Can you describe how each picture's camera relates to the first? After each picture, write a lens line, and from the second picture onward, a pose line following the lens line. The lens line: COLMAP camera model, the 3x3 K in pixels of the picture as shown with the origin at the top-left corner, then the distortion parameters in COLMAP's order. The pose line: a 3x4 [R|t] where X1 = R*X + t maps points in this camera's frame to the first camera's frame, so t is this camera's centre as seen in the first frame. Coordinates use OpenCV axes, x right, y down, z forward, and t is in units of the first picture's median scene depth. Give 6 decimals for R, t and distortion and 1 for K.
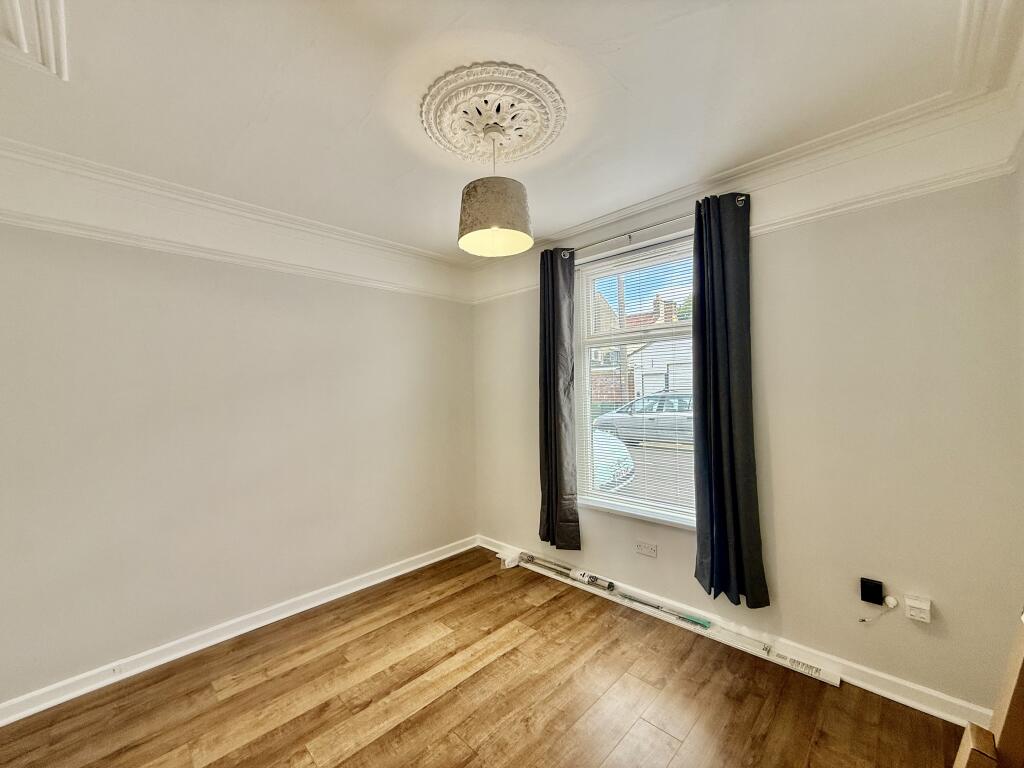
lens RADIAL K [[408.3, 0, 509.1], [0, 408.3, 384.1], [0, 0, 1]] dist [-0.000571, -0.000199]
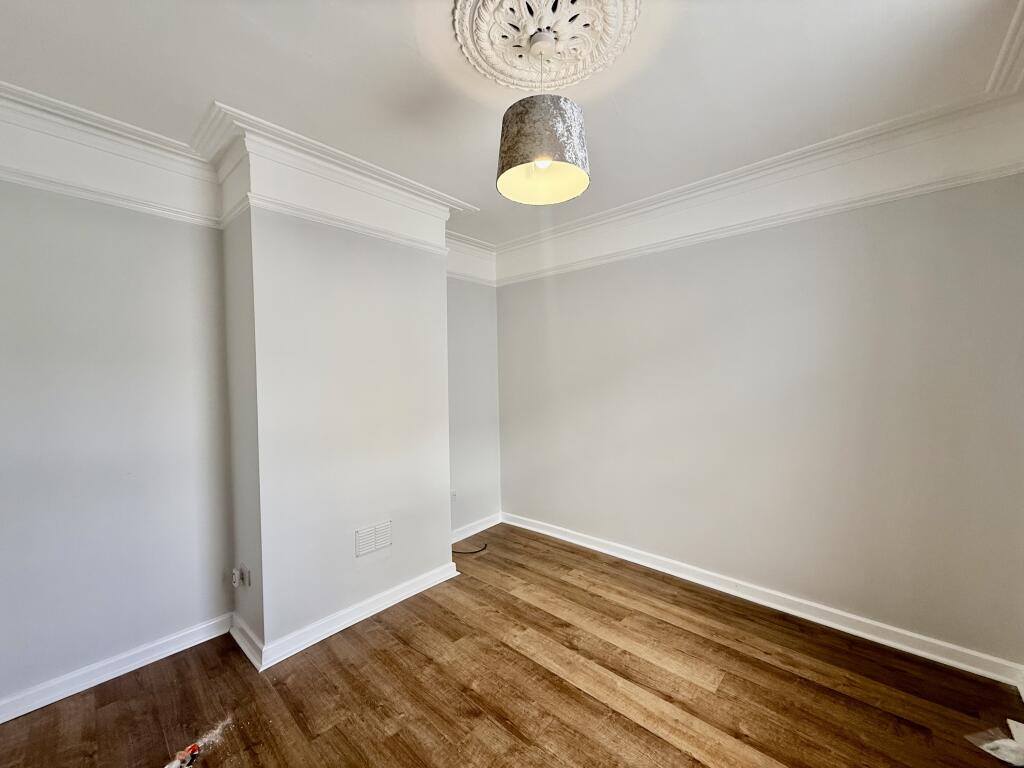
lens RADIAL K [[408.3, 0, 509.0], [0, 408.3, 379.2], [0, 0, 1]] dist [-0.000571, -0.000199]
pose [[0.031980, 0.033133, -0.998939, 0.622947], [0.025997, 0.999085, 0.033970, 0.013715], [0.999150, -0.027056, 0.031089, 0.696101]]
